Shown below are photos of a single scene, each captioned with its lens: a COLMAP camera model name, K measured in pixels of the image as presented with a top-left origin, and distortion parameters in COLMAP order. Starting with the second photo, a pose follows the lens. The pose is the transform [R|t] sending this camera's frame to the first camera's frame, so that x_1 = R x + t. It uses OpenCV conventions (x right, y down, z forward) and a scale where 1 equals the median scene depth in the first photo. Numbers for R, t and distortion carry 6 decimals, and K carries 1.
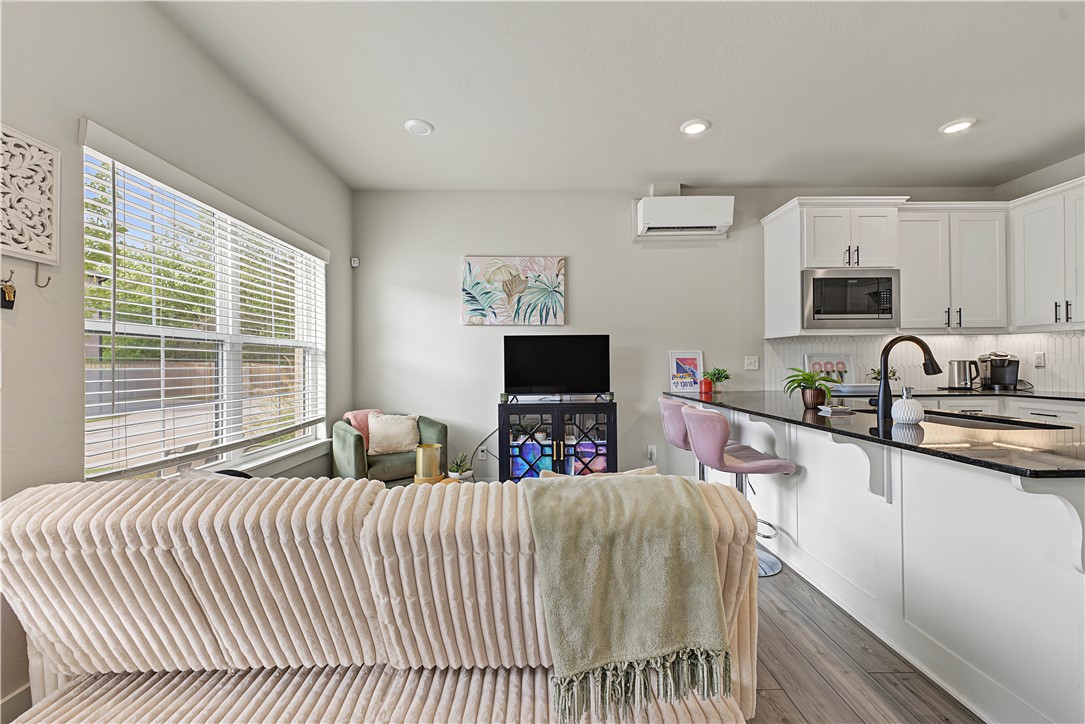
lens RADIAL K [[432.7, 0, 544.4], [0, 432.7, 363.8], [0, 0, 1]] dist [0.000606, -0.000605]
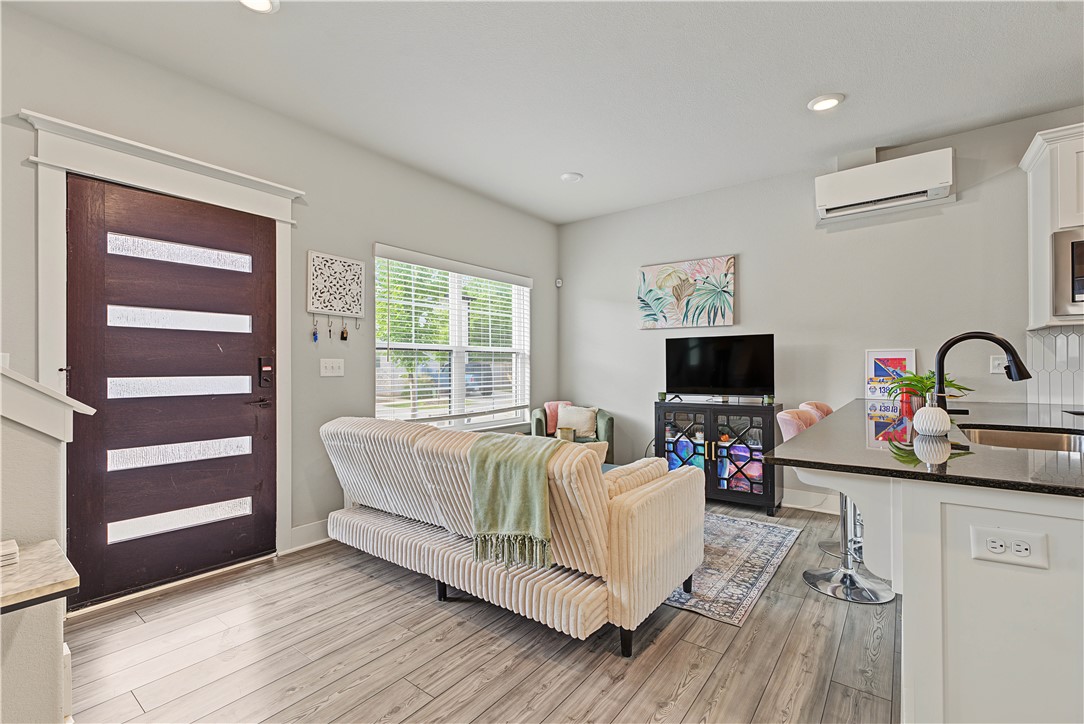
lens RADIAL K [[472.7, 0, 544.5], [0, 472.7, 364.9], [0, 0, 1]] dist [-0.001425, -0.000760]
pose [[0.787930, 0.001781, -0.615763, 0.403719], [-0.000924, 0.999998, 0.001710, -0.001767], [0.615764, -0.000778, 0.787930, -0.109272]]
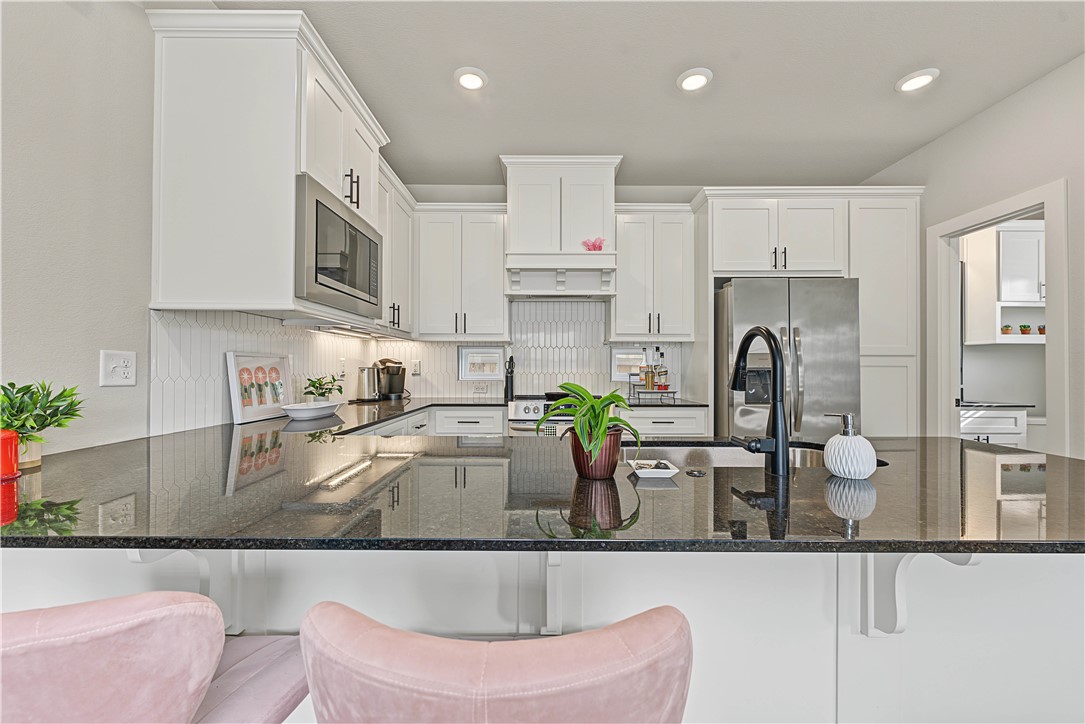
lens RADIAL K [[432.7, 0, 540.7], [0, 432.7, 366.9], [0, 0, 1]] dist [0.000606, -0.000605]
pose [[0.015436, 0.012903, 0.999798, 0.123570], [-0.005033, 0.999905, -0.012827, 0.000234], [-0.999868, -0.004834, 0.015499, 0.704697]]
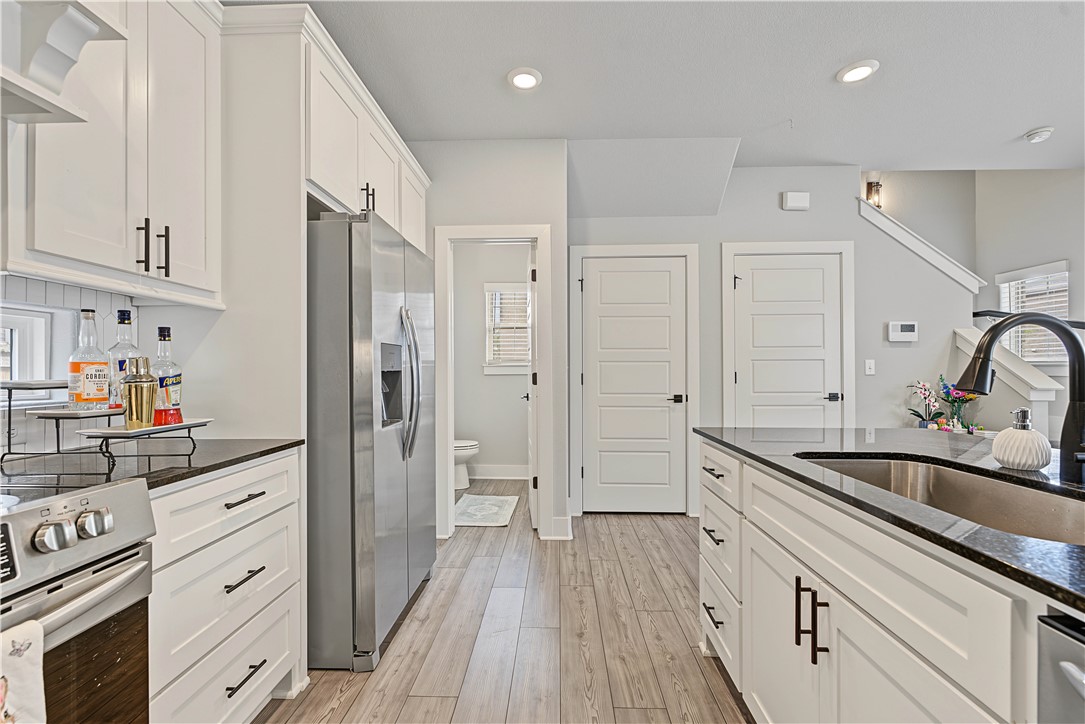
lens RADIAL K [[458.0, 0, 544.1], [0, 458.0, 370.1], [0, 0, 1]] dist [0.001878, 0.000014]
pose [[-0.998939, 0.007763, 0.045398, 0.739296], [0.007586, 0.999963, -0.004068, -0.003867], [-0.045428, -0.003719, -0.998961, 0.838417]]
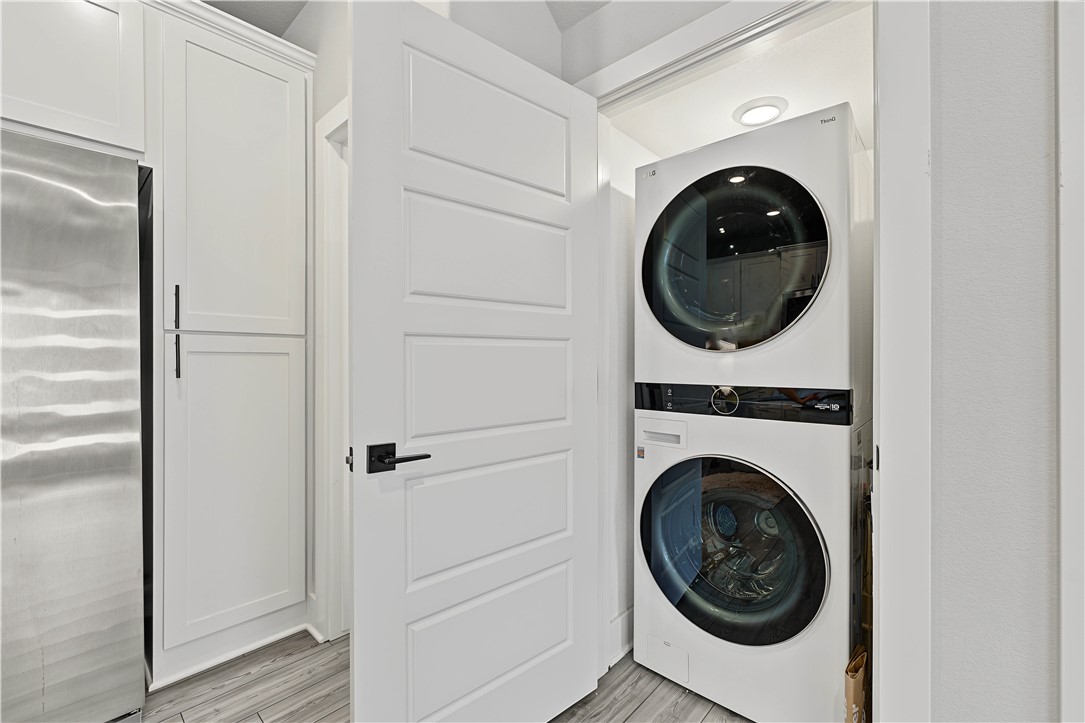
lens RADIAL K [[461.9, 0, 546.7], [0, 461.9, 360.3], [0, 0, 1]] dist [0.001059, 0.000433]
pose [[-0.714039, 0.007544, 0.700065, 0.408590], [0.003580, 0.999968, -0.007124, -0.003222], [-0.700097, -0.002581, -0.714043, 0.157297]]
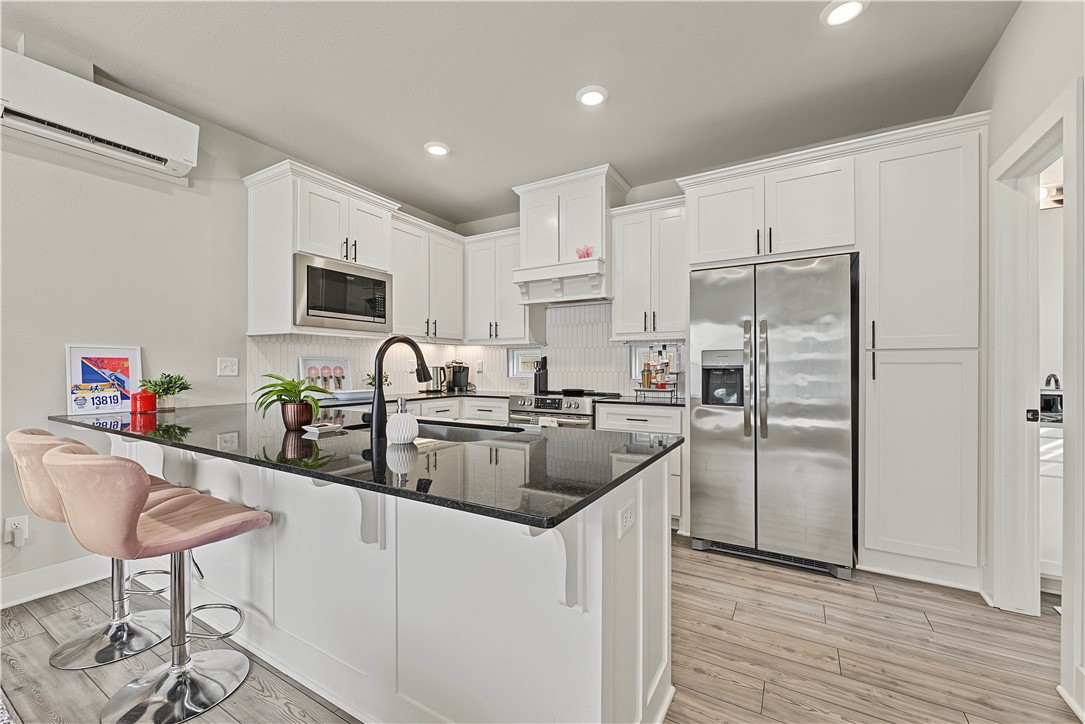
lens RADIAL K [[432.7, 0, 540.1], [0, 432.7, 369.4], [0, 0, 1]] dist [0.000606, -0.000605]
pose [[0.520091, 0.005736, 0.854091, 0.140131], [-0.008184, 0.999965, -0.001732, -0.000537], [-0.854071, -0.006089, 0.520120, 0.179573]]
